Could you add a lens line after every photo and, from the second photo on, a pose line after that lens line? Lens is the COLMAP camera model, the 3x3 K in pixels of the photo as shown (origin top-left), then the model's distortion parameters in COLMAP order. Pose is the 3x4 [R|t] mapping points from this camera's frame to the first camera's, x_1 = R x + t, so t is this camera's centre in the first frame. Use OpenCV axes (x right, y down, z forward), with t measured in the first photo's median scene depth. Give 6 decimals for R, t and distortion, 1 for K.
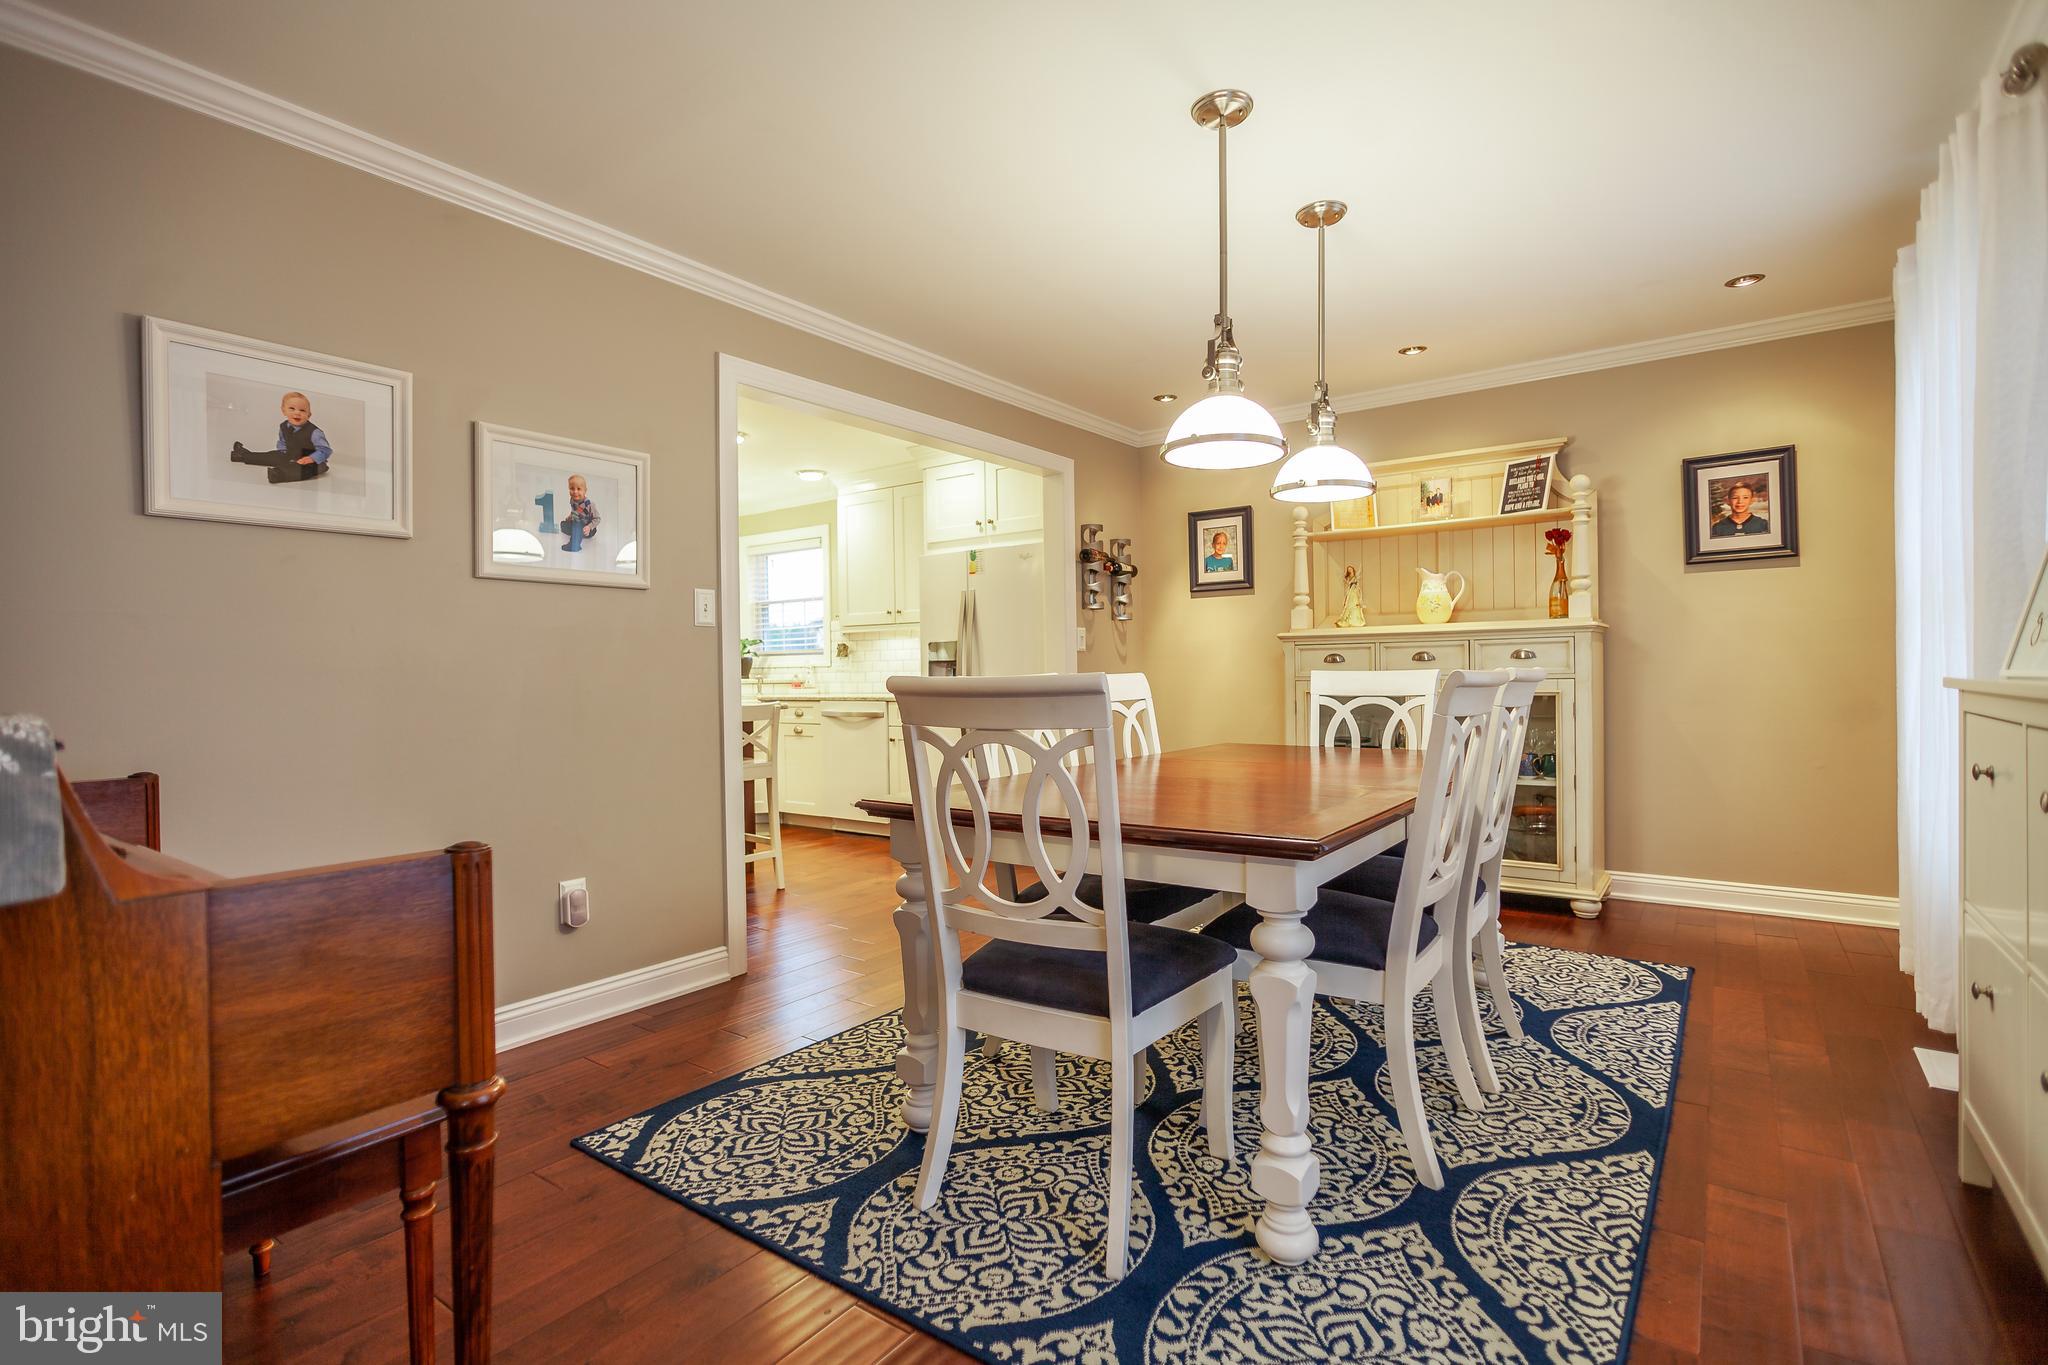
lens RADIAL K [[973.9, 0, 1013.4], [0, 973.9, 683.1], [0, 0, 1]] dist [-0.022806, 0.014747]
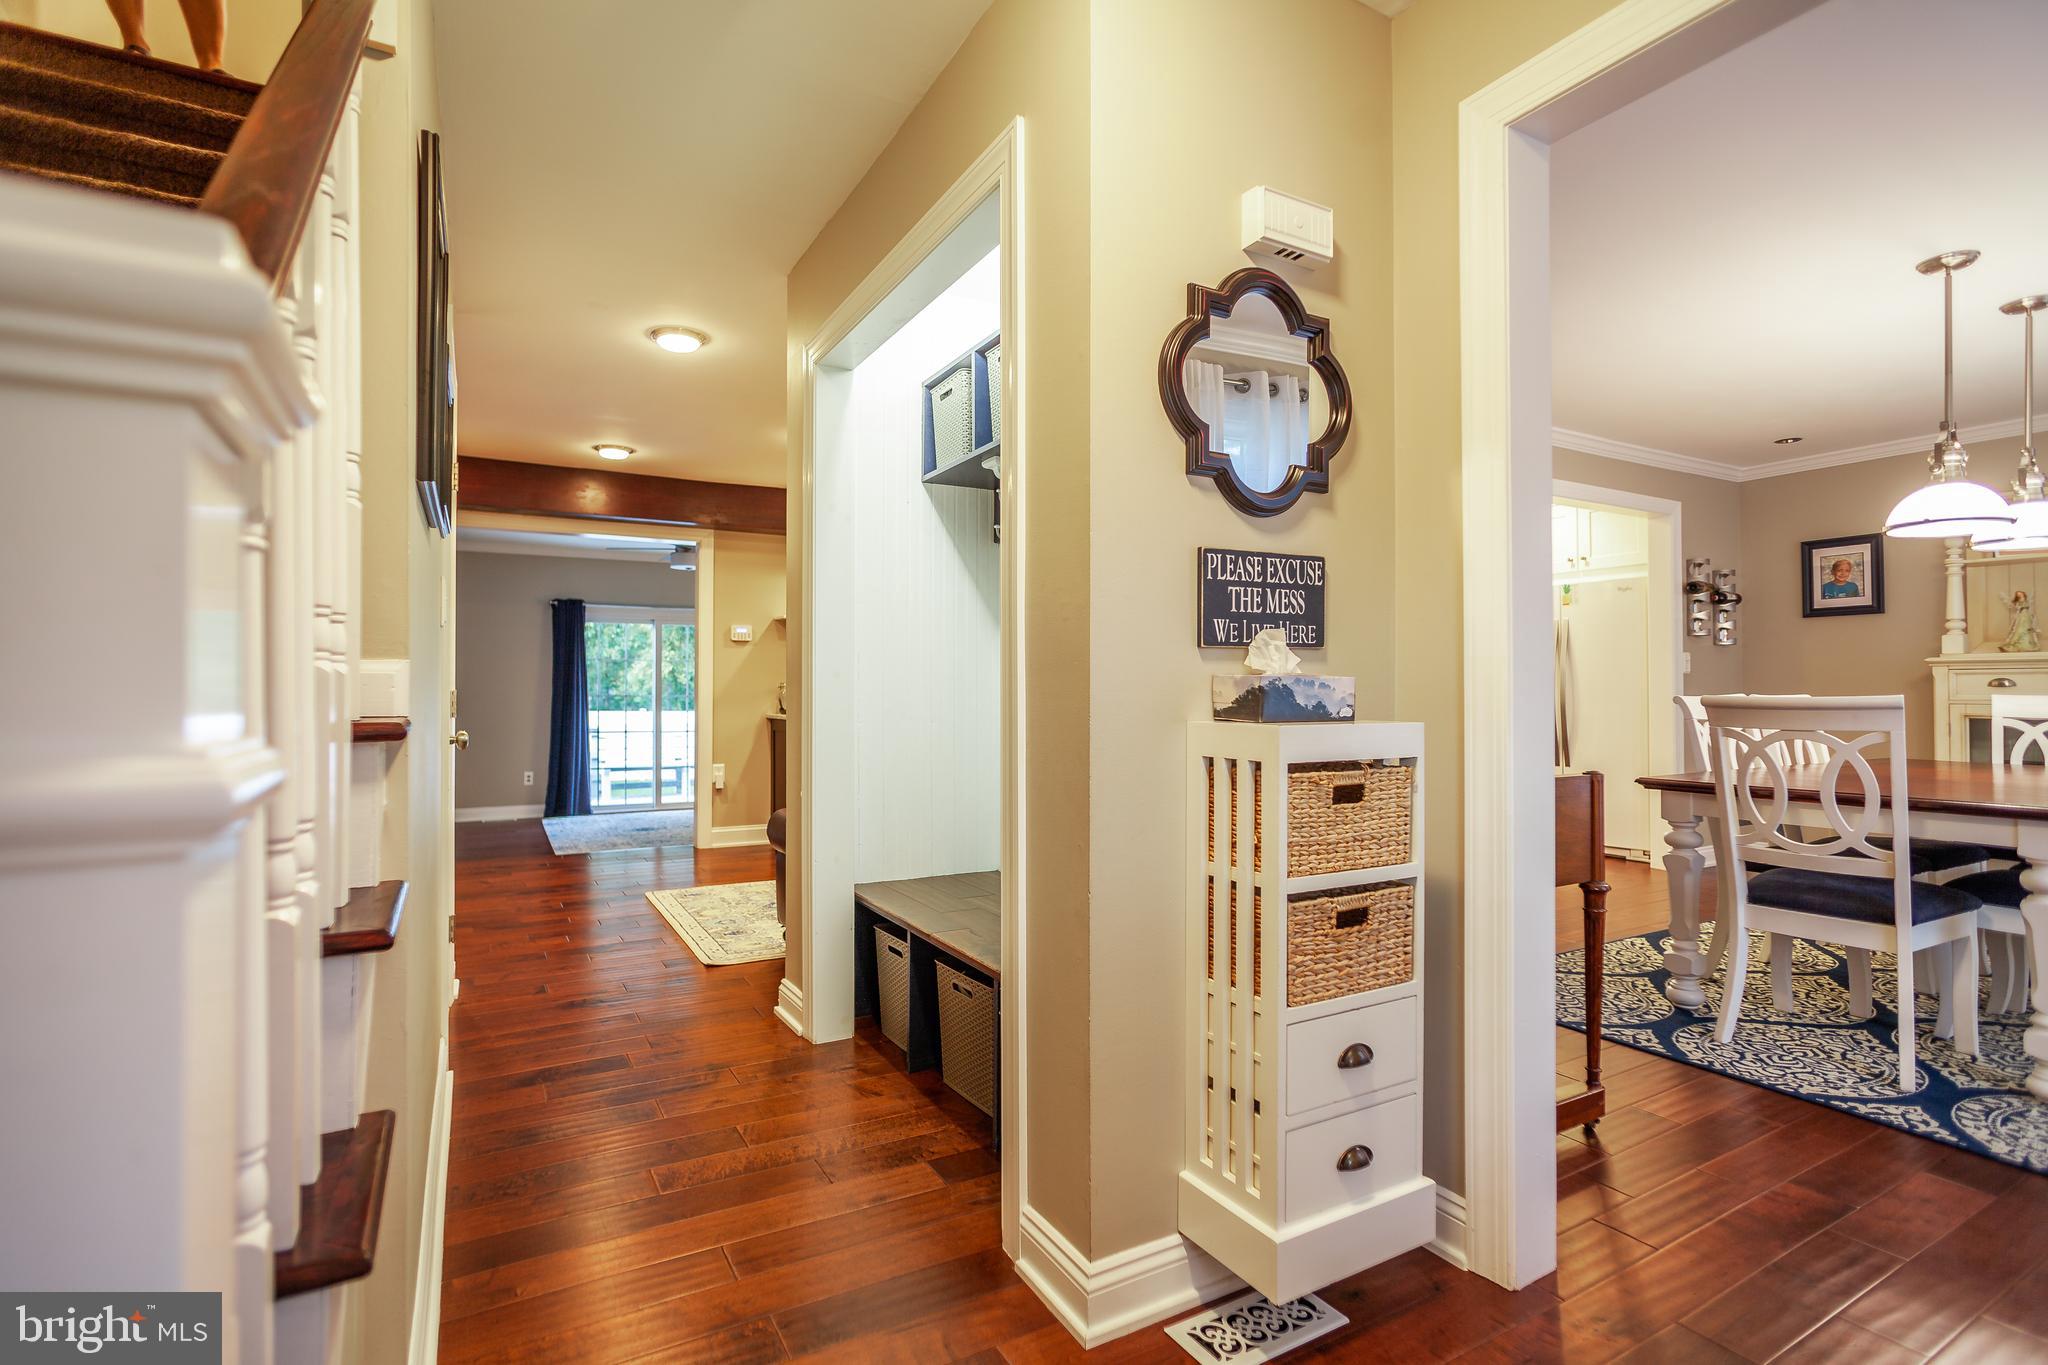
lens RADIAL K [[973.9, 0, 1008.1], [0, 973.9, 681.8], [0, 0, 1]] dist [-0.022806, 0.014747]
pose [[0.911720, 0.008151, -0.410732, -0.405232], [-0.015067, 0.999794, -0.013605, 0.006261], [0.410536, 0.018592, 0.911655, -0.704900]]
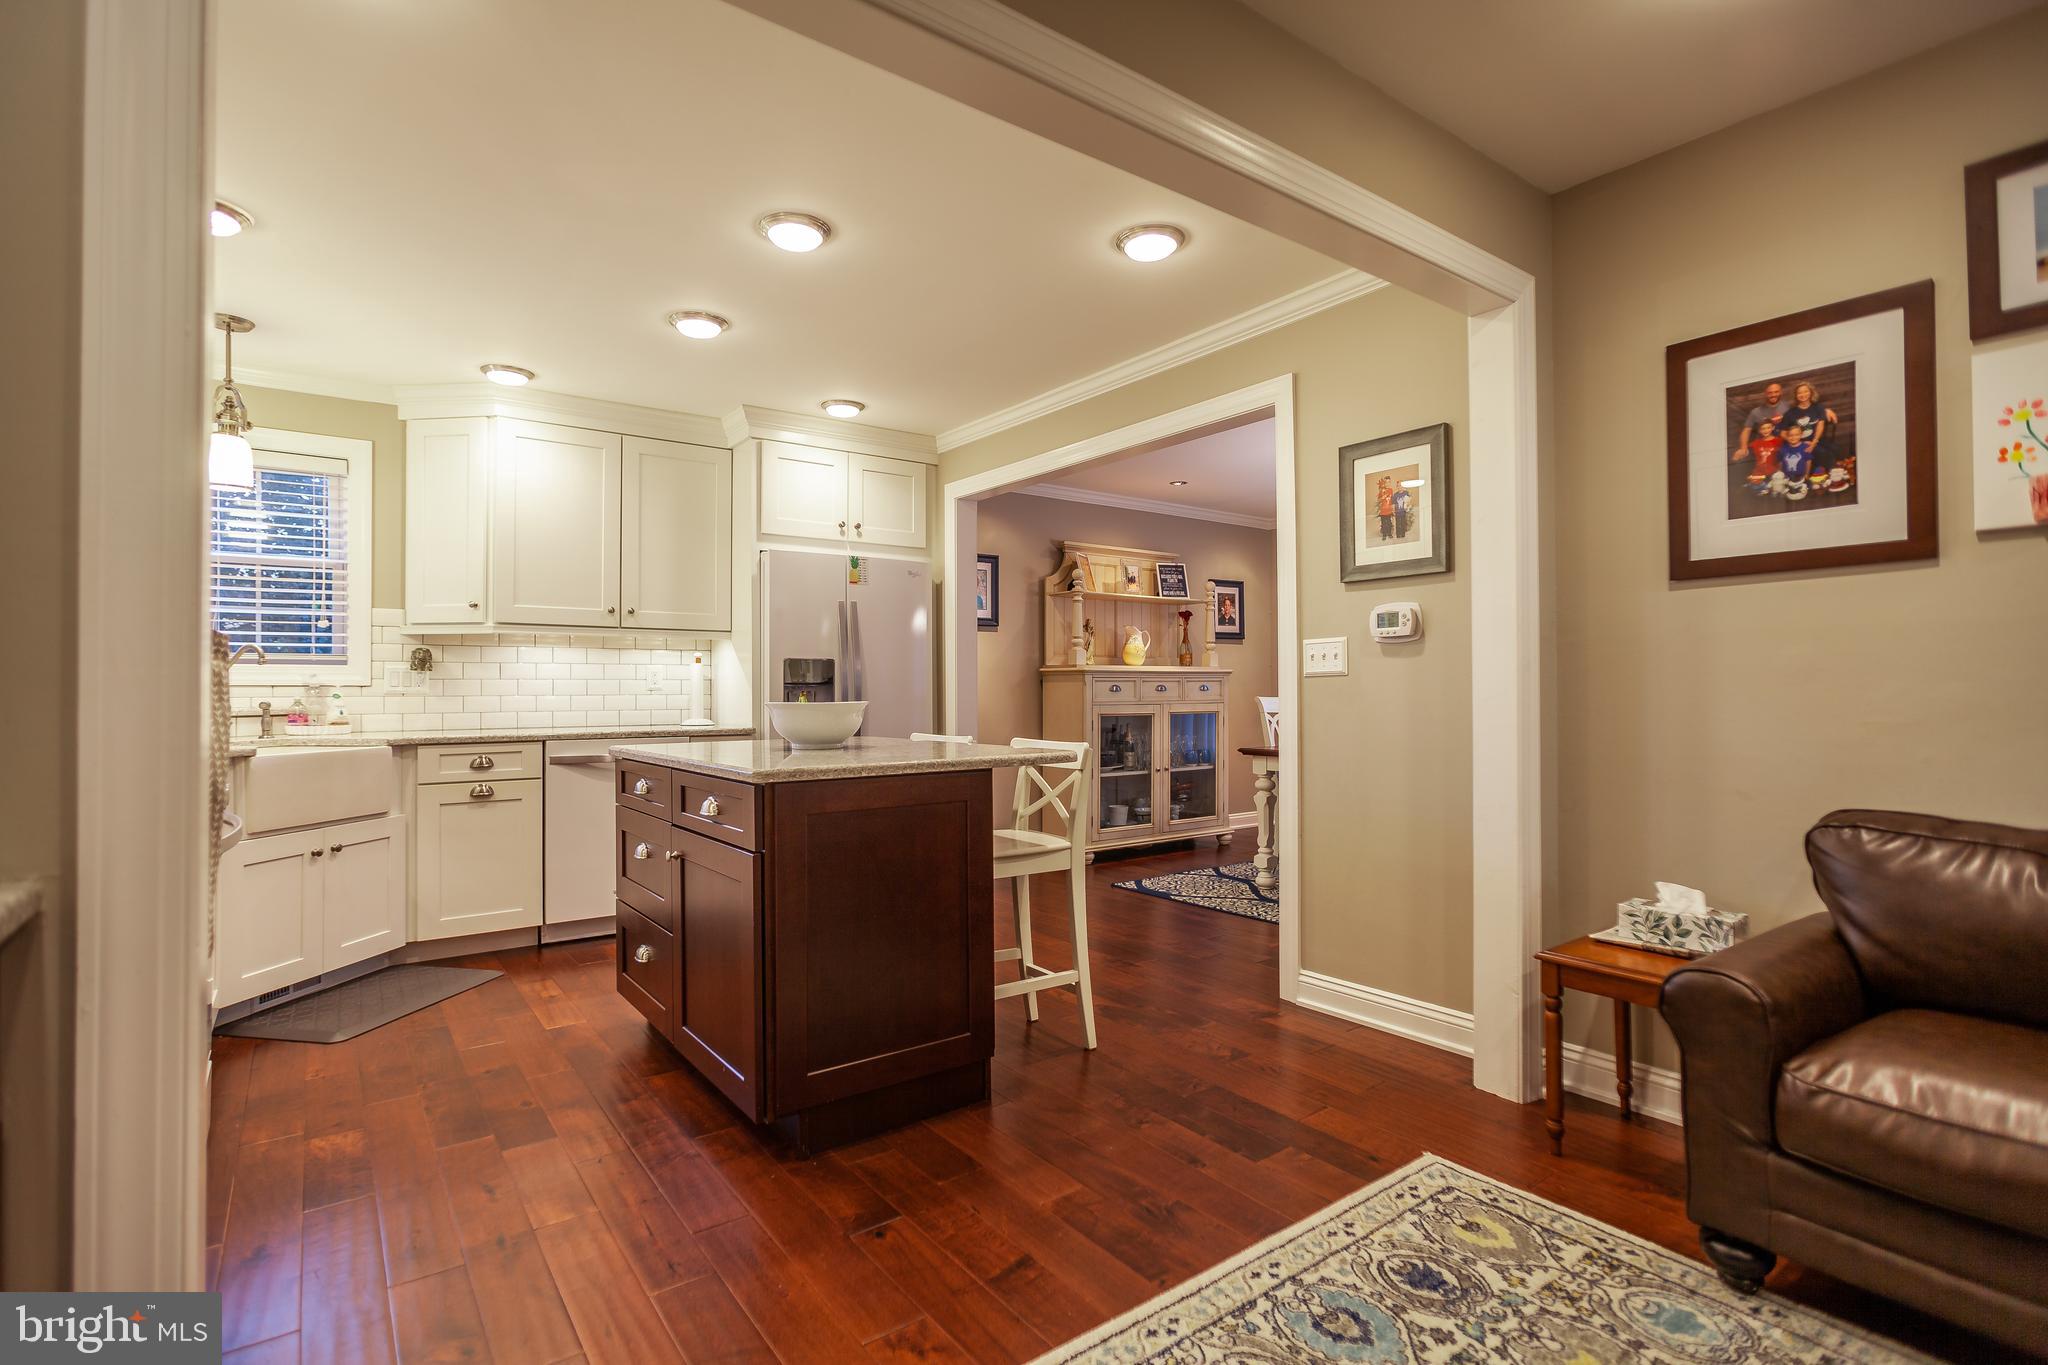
lens RADIAL K [[973.9, 0, 1016.2], [0, 973.9, 678.9], [0, 0, 1]] dist [-0.022806, 0.014747]
pose [[0.291912, 0.024729, 0.956125, -1.951957], [0.011306, 0.999507, -0.029303, -0.000589], [-0.956378, 0.019364, 0.291489, 1.445329]]
